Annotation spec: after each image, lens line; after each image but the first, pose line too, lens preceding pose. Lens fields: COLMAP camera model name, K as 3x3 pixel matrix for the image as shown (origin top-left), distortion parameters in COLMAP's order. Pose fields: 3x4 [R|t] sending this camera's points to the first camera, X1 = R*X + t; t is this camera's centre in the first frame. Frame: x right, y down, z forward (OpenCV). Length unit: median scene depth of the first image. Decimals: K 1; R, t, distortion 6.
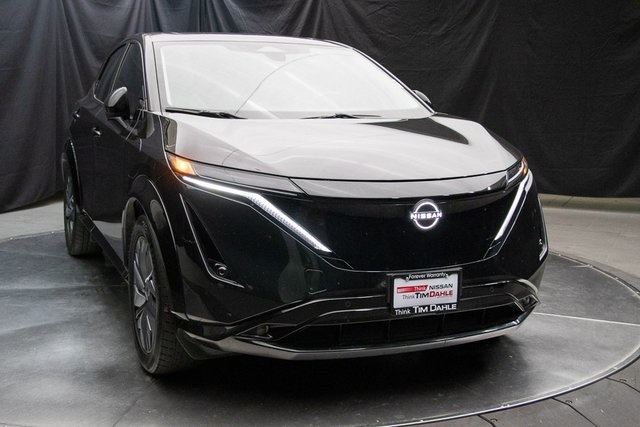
lens RADIAL K [[831.5, 0, 320.0], [0, 831.5, 213.5], [0, 0, 1]] dist [0.075985, 0.020583]
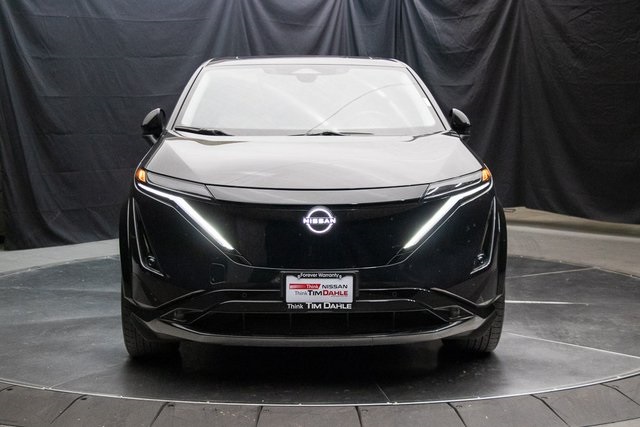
lens RADIAL K [[1041.6, 0, 320.0], [0, 1041.6, 213.5], [0, 0, 1]] dist [0.146949, 0.134952]
pose [[0.931288, 0.026155, -0.363342, 0.625123], [-0.044027, 0.998189, -0.040993, 0.048975], [0.361612, 0.054173, 0.930753, -0.290829]]
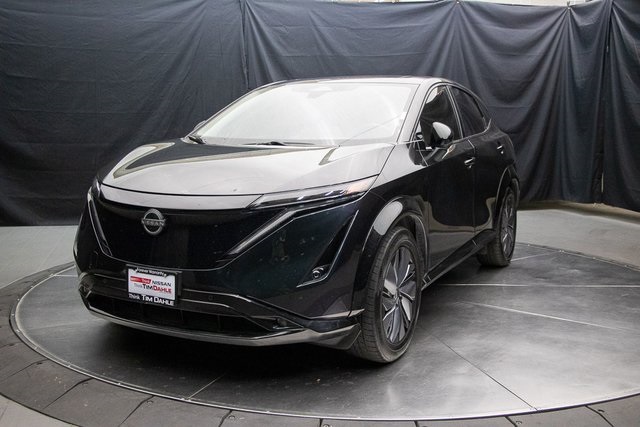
lens RADIAL K [[697.4, 0, 307.3], [0, 697.4, 213.5], [0, 0, 1]] dist [0.003235, 0.012358]
pose [[0.607861, 0.099258, -0.787815, 1.055853], [-0.119754, 0.992268, 0.032617, -0.070103], [0.784961, 0.074517, 0.615047, 0.541495]]
